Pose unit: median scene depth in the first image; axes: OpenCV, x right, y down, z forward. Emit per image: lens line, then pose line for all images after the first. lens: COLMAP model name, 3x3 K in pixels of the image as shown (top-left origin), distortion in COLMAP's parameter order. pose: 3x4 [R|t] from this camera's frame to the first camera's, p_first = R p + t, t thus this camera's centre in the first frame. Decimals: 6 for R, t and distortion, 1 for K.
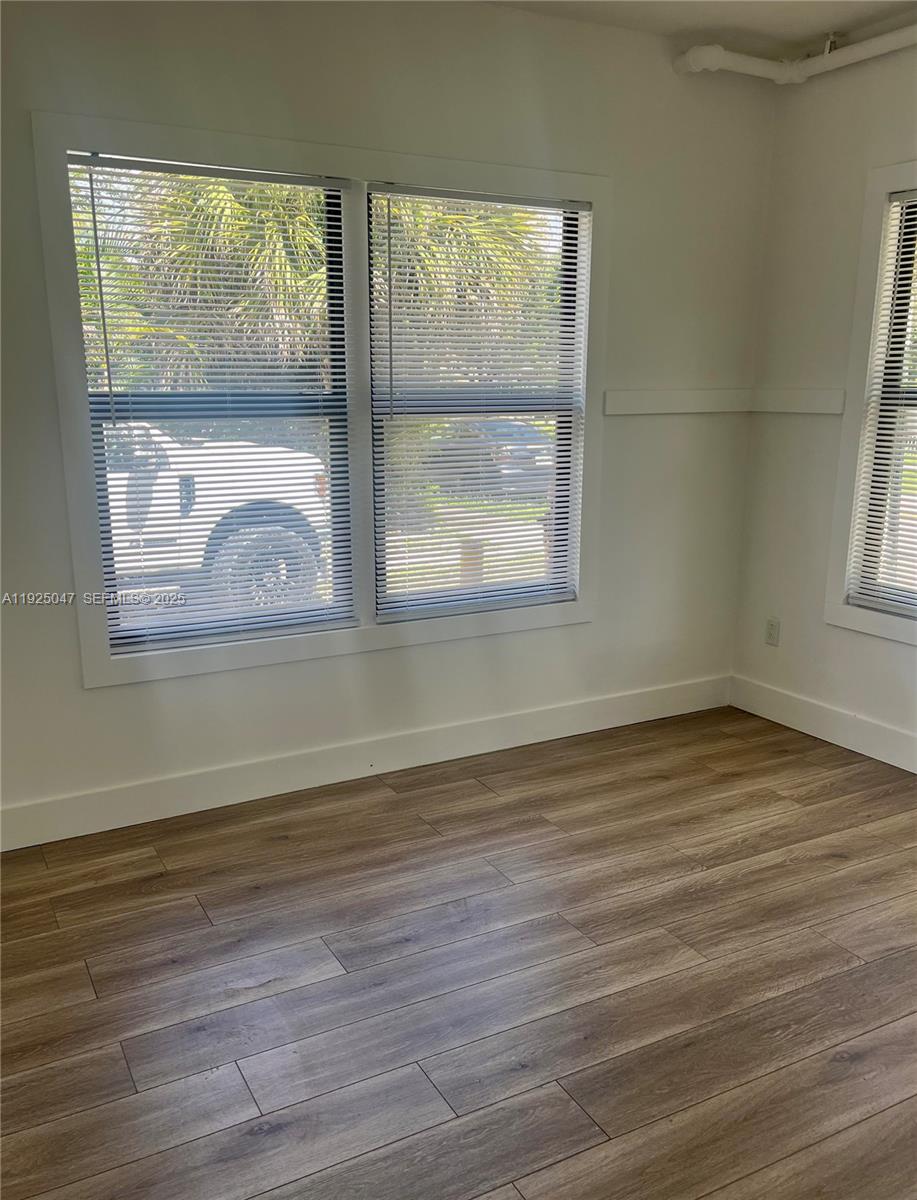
lens RADIAL K [[1002.9, 0, 457.1], [0, 1002.9, 599.7], [0, 0, 1]] dist [0.003923, 0.001073]
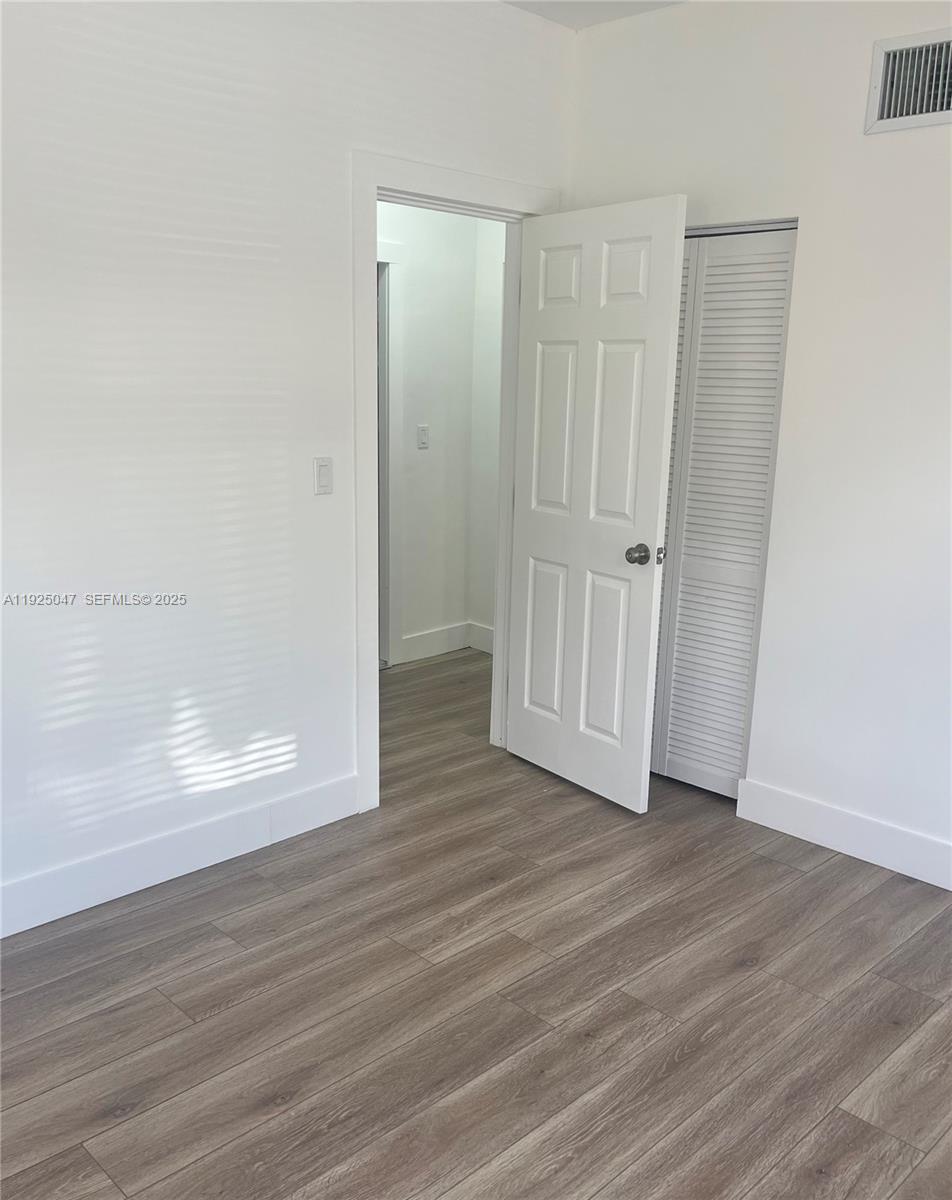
lens RADIAL K [[1052.3, 0, 476.6], [0, 1052.3, 601.4], [0, 0, 1]] dist [-0.001229, -0.000588]
pose [[-0.961605, 0.043286, -0.271001, 0.466956], [-0.073093, 0.911418, 0.404939, -0.404808], [0.264524, 0.409200, -0.873260, 1.767038]]
